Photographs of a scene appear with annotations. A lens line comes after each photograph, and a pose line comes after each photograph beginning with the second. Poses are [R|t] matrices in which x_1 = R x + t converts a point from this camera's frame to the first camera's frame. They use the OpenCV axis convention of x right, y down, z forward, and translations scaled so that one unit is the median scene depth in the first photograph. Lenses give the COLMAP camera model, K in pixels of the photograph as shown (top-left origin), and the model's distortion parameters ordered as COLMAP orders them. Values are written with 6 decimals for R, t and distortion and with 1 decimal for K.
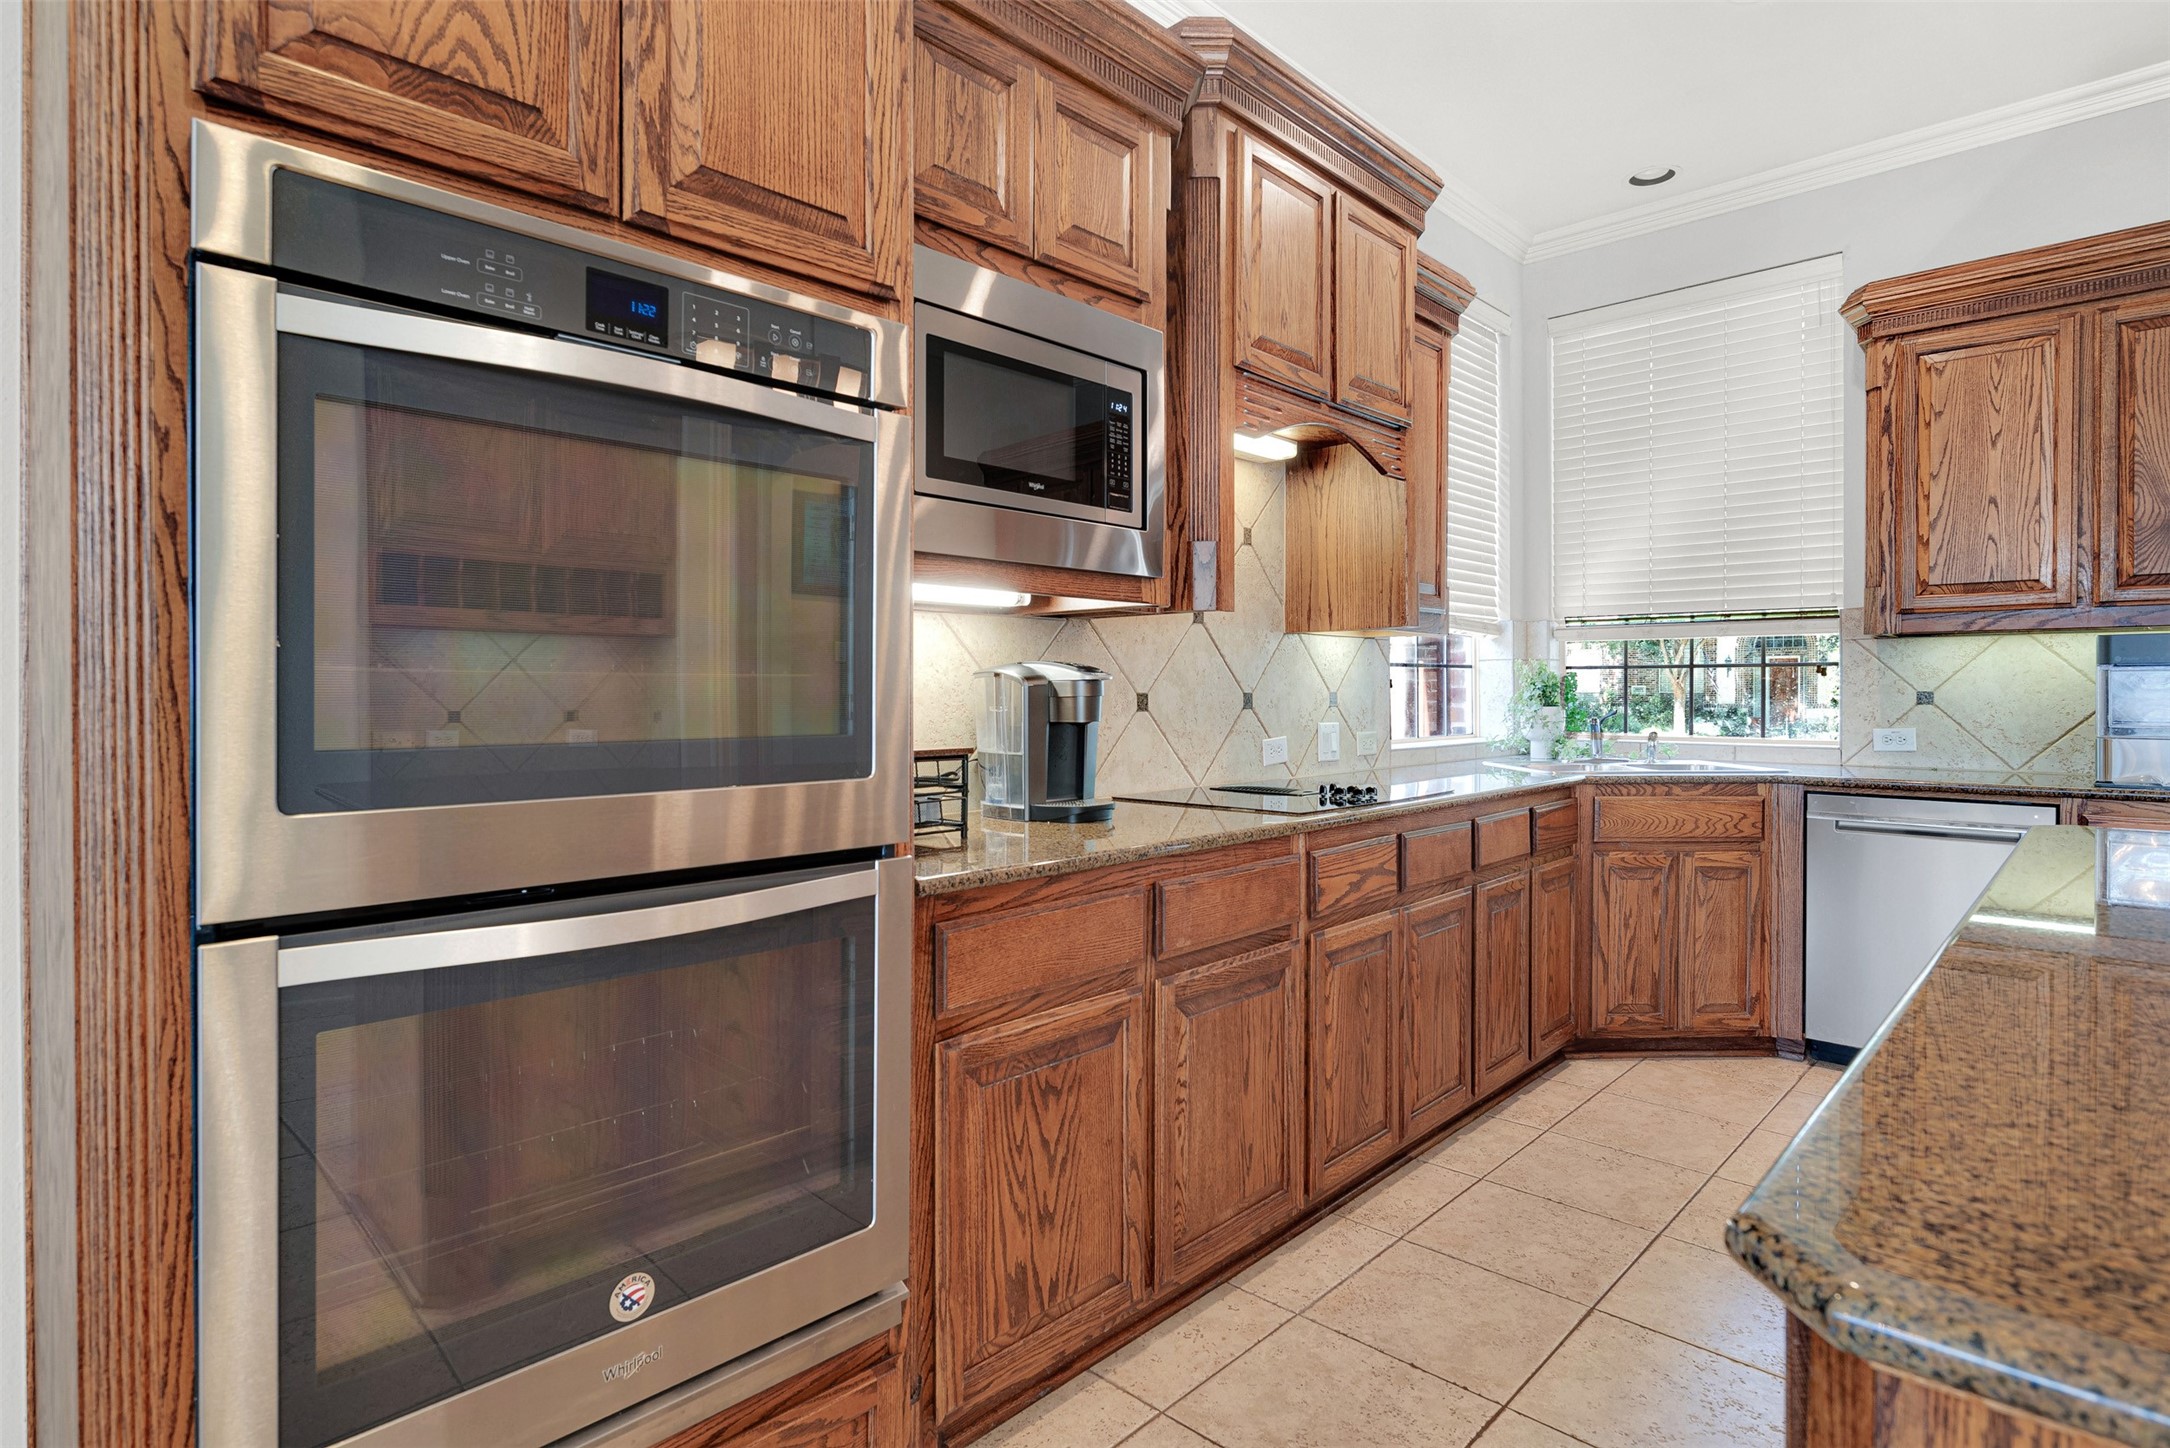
lens RADIAL K [[1133.8, 0, 1115.5], [0, 1133.8, 696.7], [0, 0, 1]] dist [-0.001171, -0.000468]
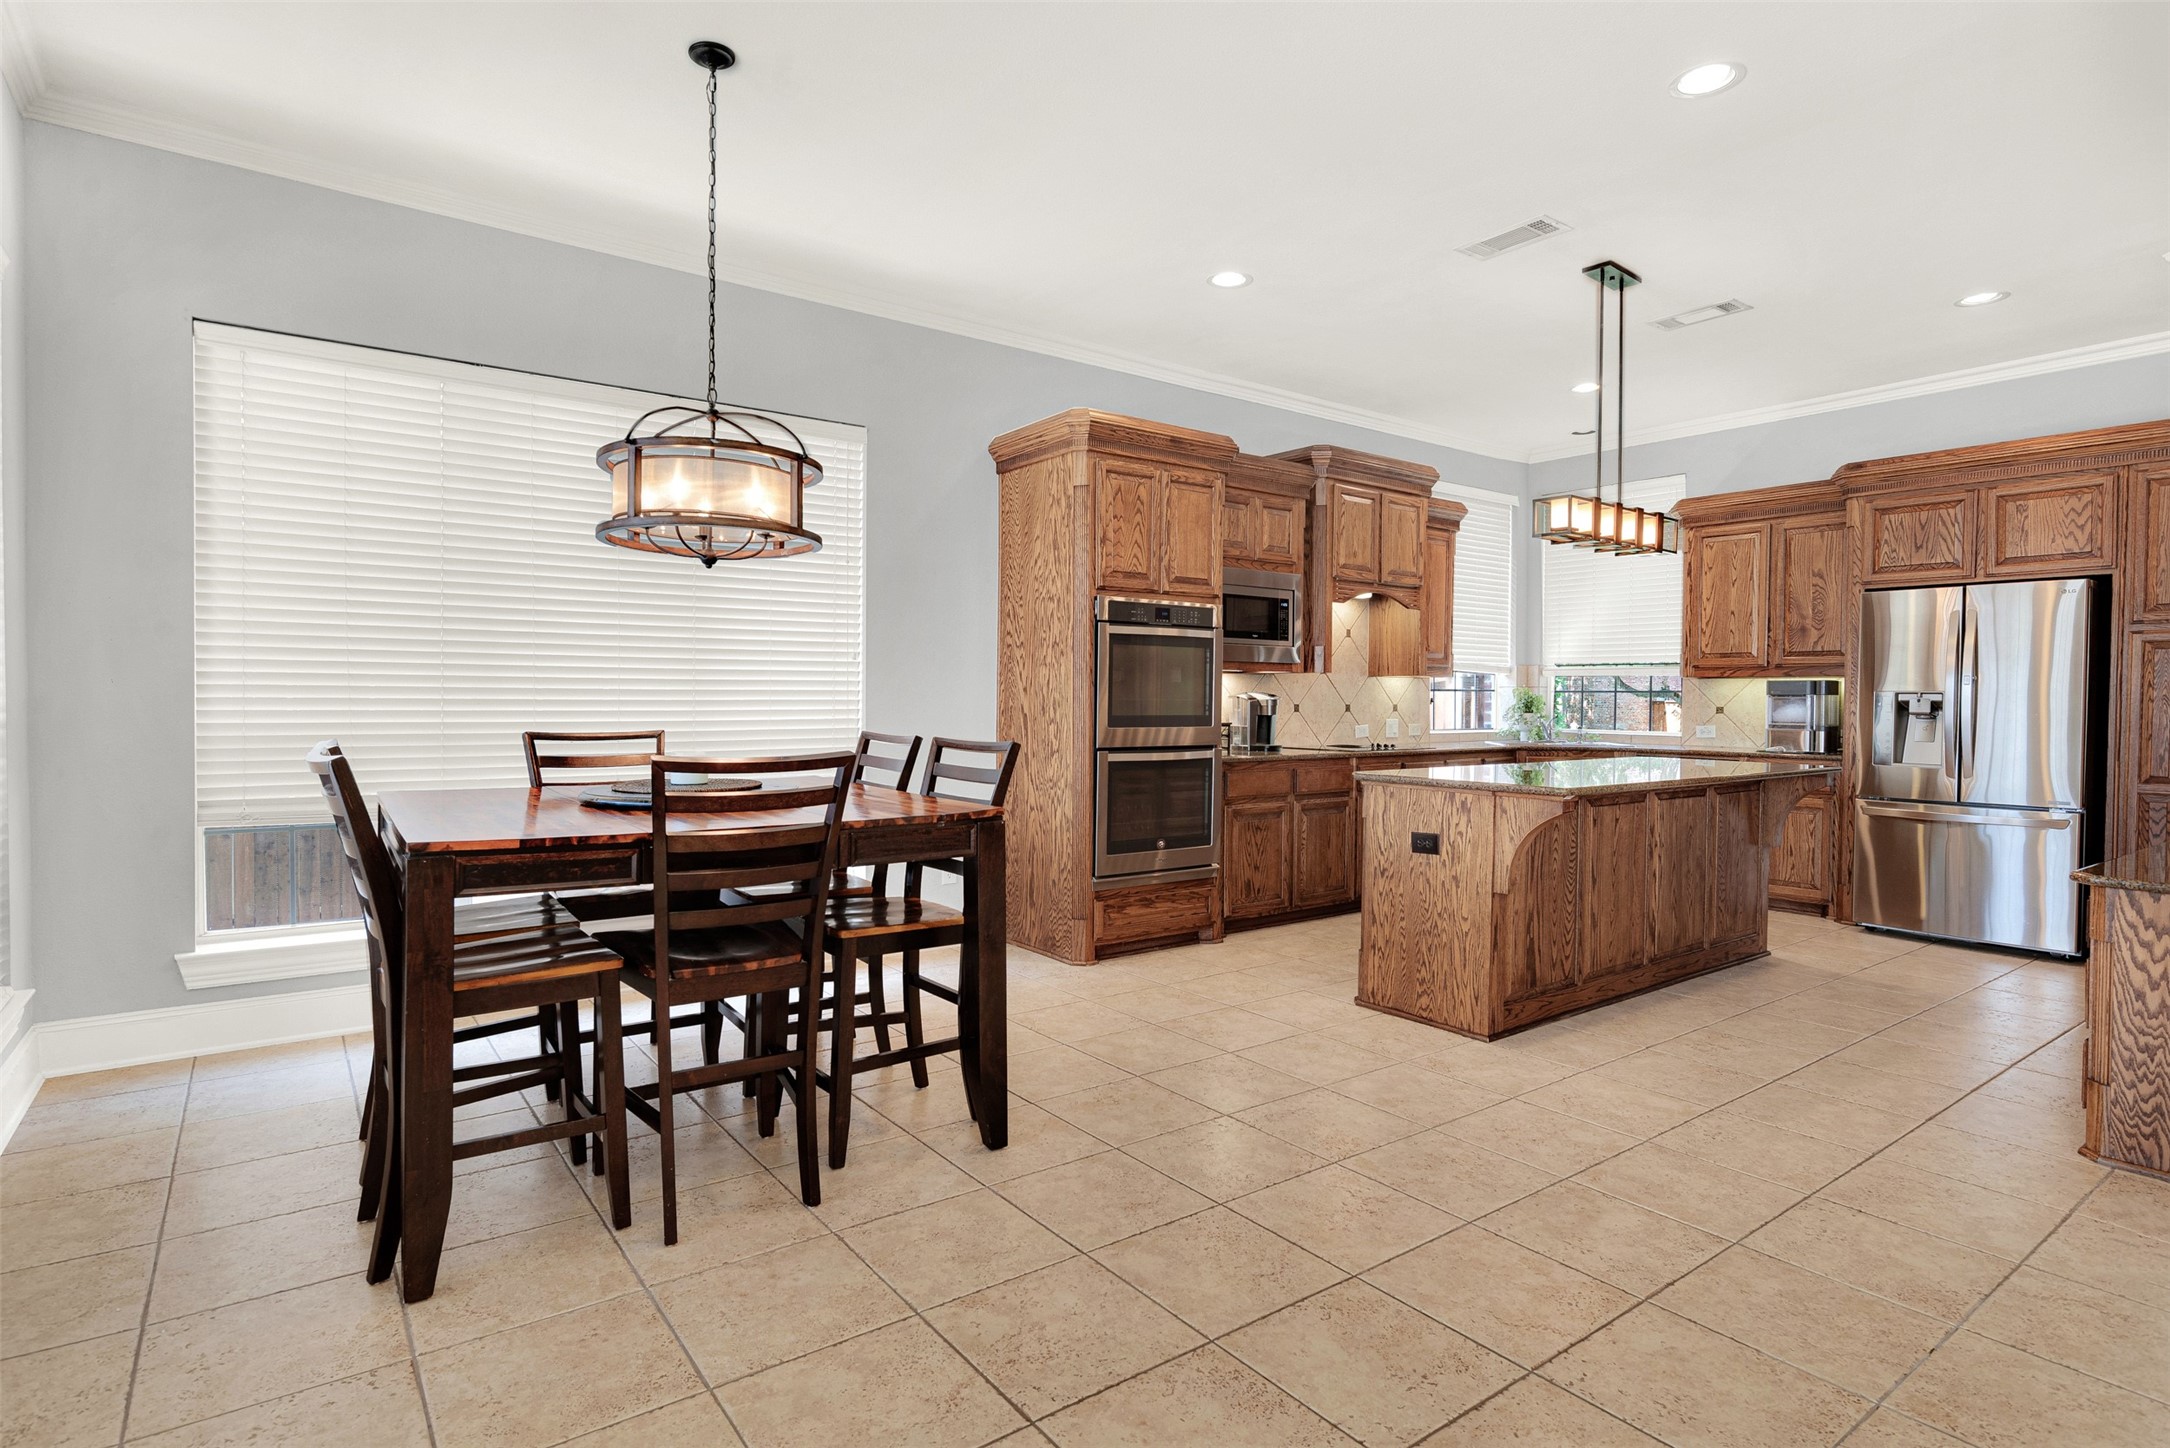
lens RADIAL K [[1113.8, 0, 1092.5], [0, 1113.8, 717.9], [0, 0, 1]] dist [0.003254, 0.000662]
pose [[0.980445, 0.010935, -0.196490, 0.063084], [-0.008476, 0.999875, 0.013355, -0.002367], [0.196611, -0.011428, 0.980415, -1.393001]]
